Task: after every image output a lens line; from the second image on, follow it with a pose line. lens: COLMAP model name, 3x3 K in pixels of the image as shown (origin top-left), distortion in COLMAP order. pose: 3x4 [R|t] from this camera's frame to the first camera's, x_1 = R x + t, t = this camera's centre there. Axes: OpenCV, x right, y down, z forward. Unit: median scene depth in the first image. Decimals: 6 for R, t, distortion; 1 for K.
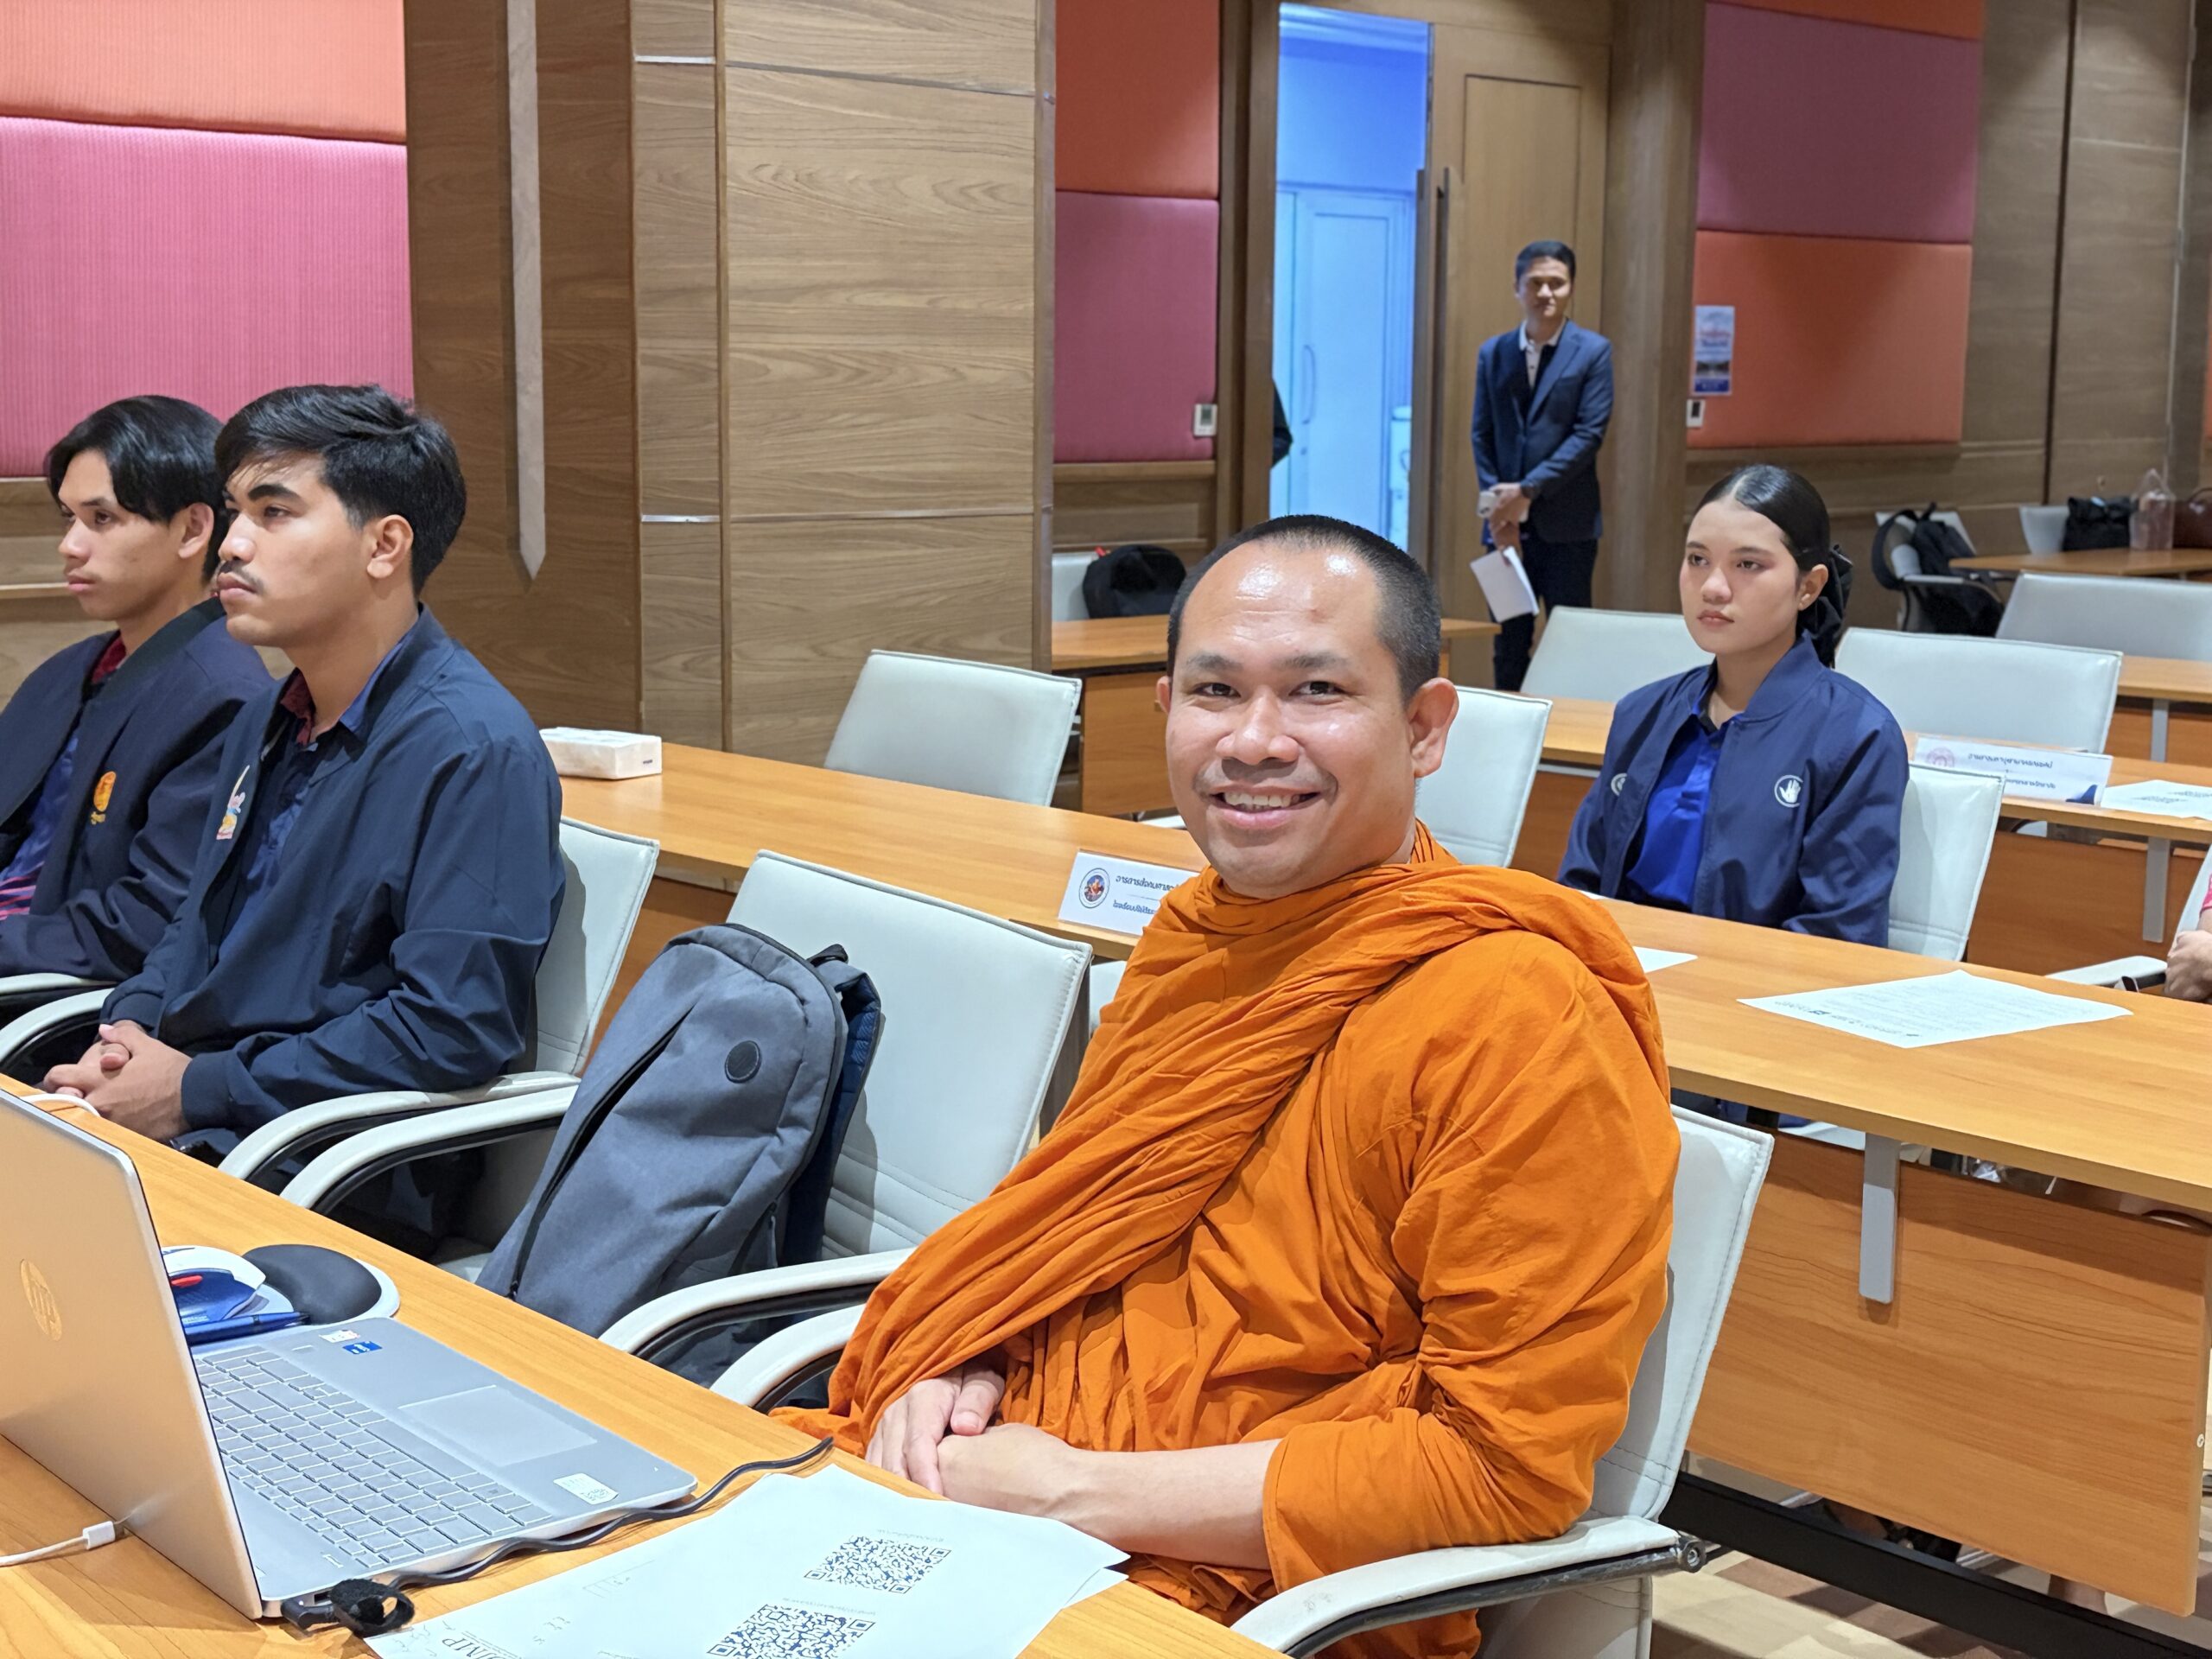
lens RADIAL K [[2962.2, 0, 1113.3], [0, 2962.2, 768.6], [0, 0, 1]] dist [0.246455, -0.995214]
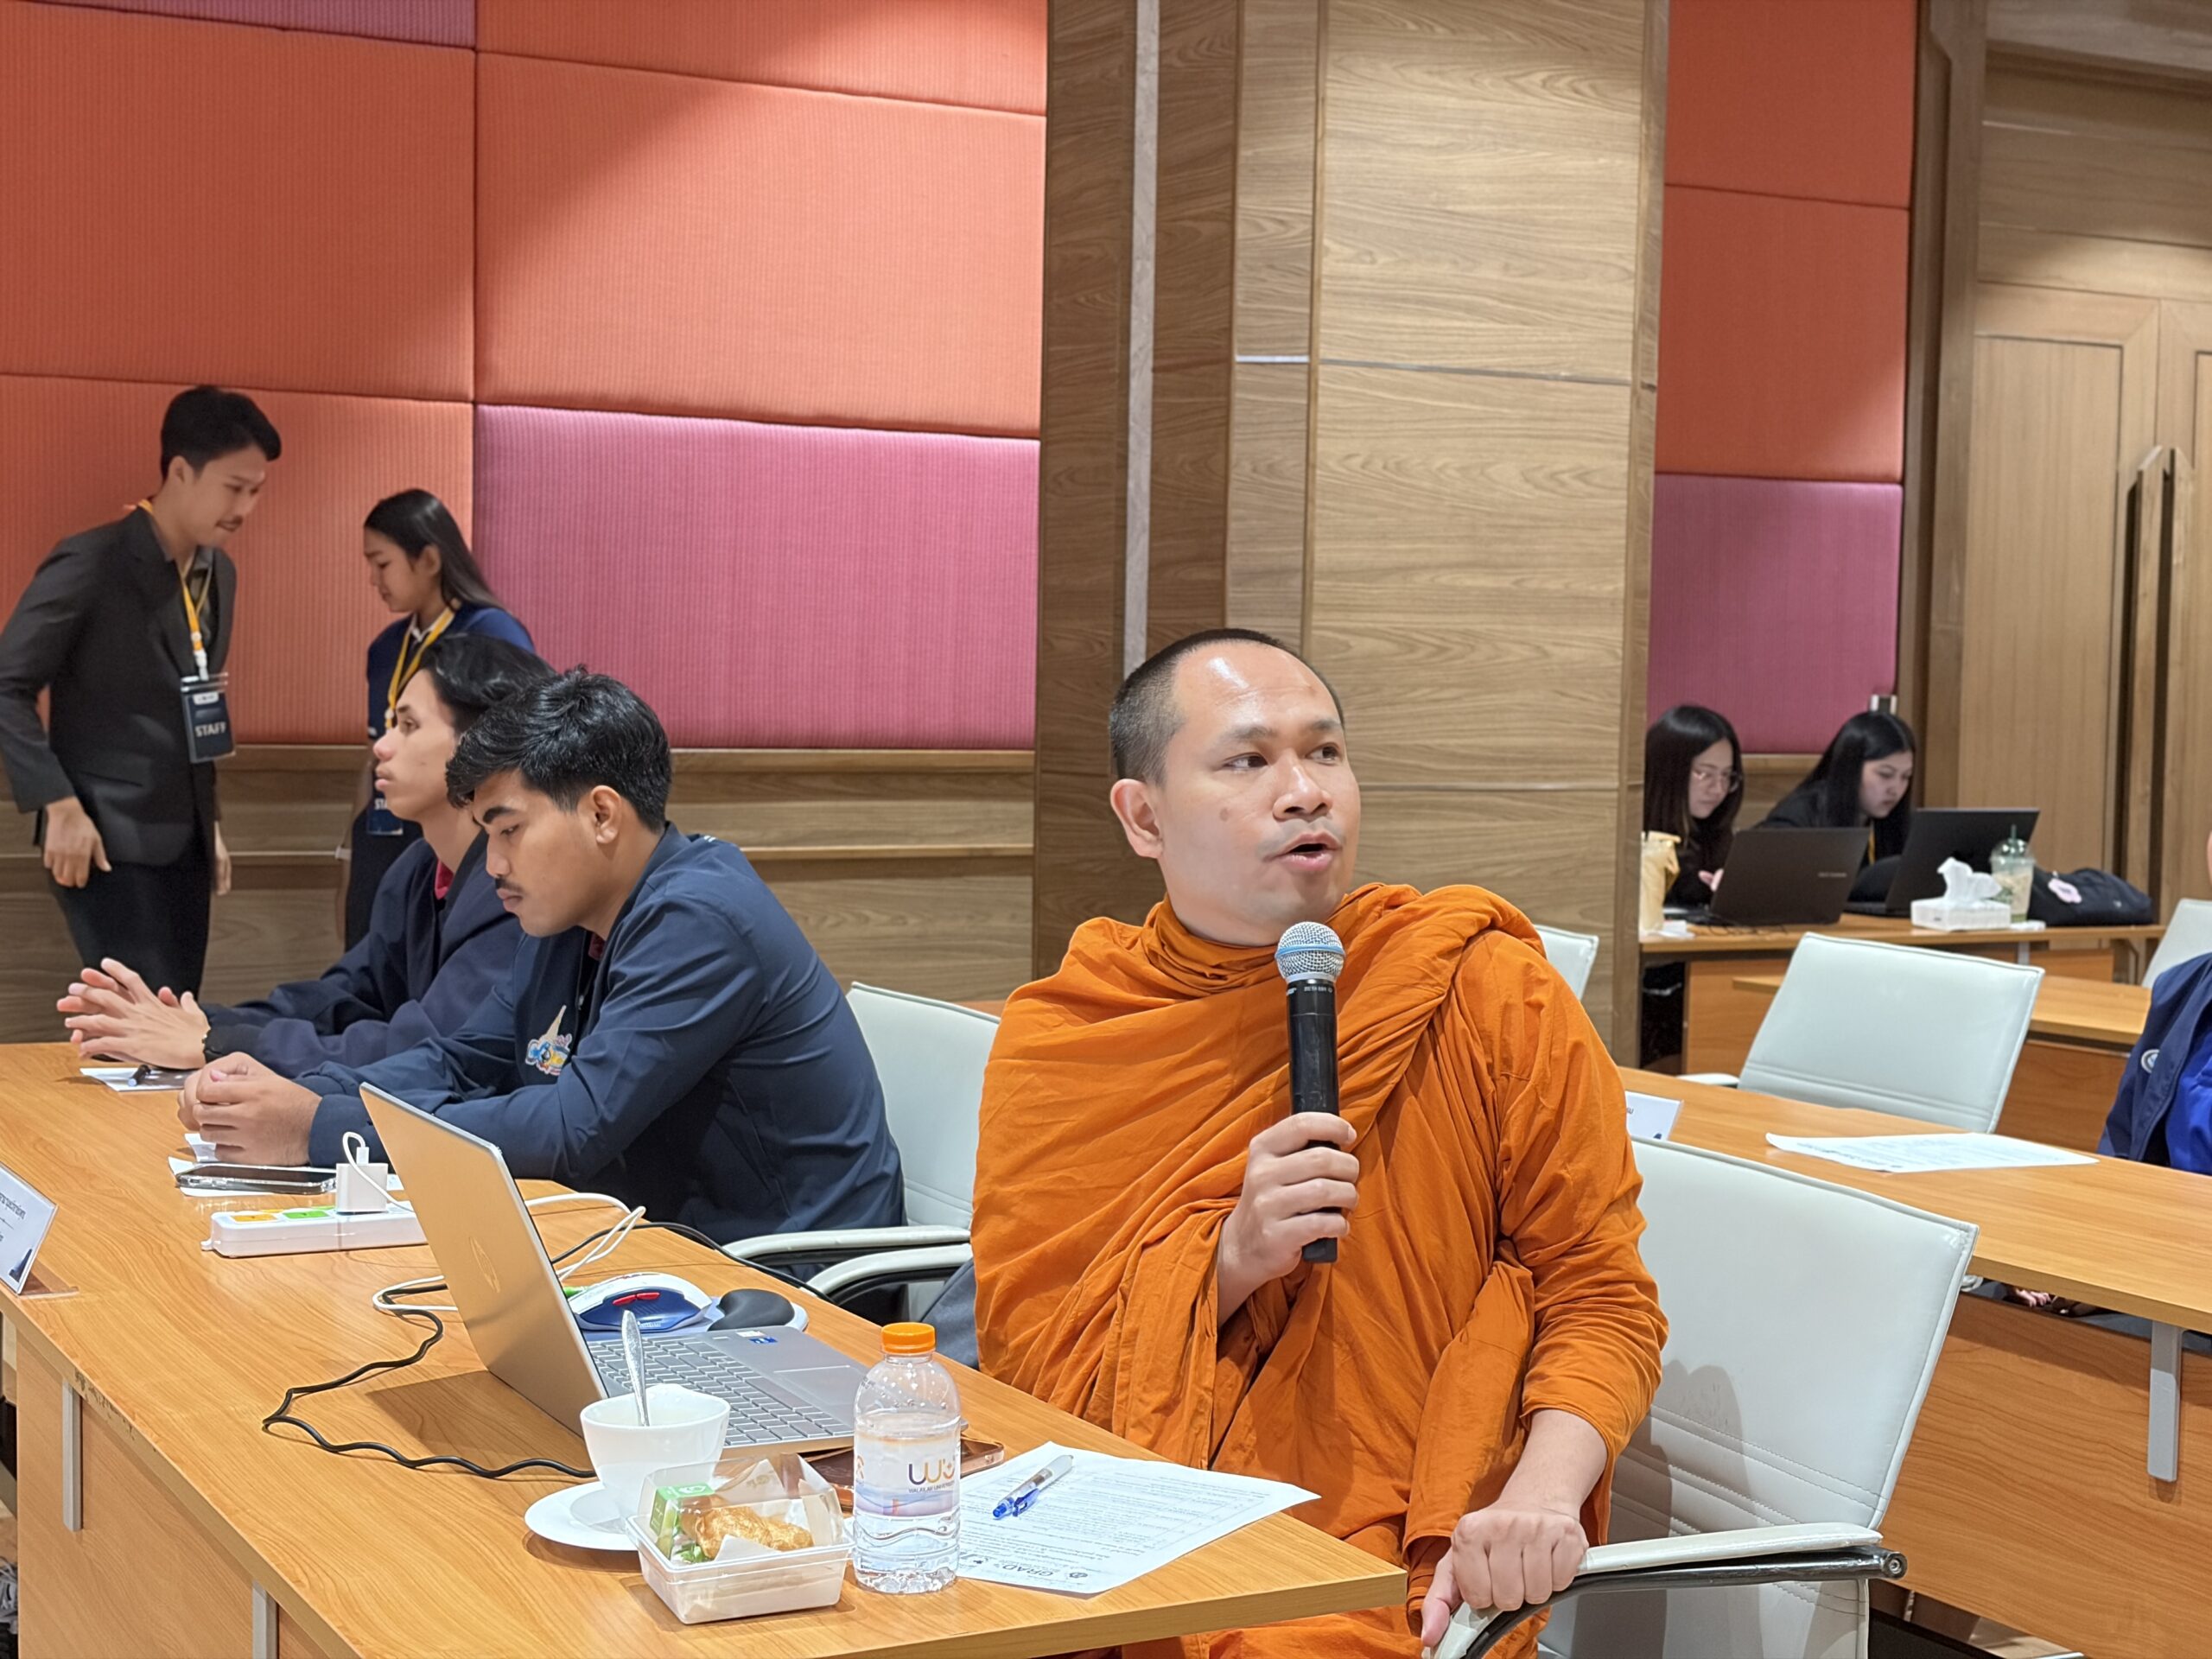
lens RADIAL K [[3312.1, 0, 1106.0], [0, 3312.1, 829.5], [0, 0, 1]] dist [0.200320, -0.735798]
pose [[0.969232, 0.020102, -0.245328, 0.085768], [-0.041473, 0.995748, -0.082259, 0.028740], [0.242631, 0.089902, 0.965944, -0.135162]]
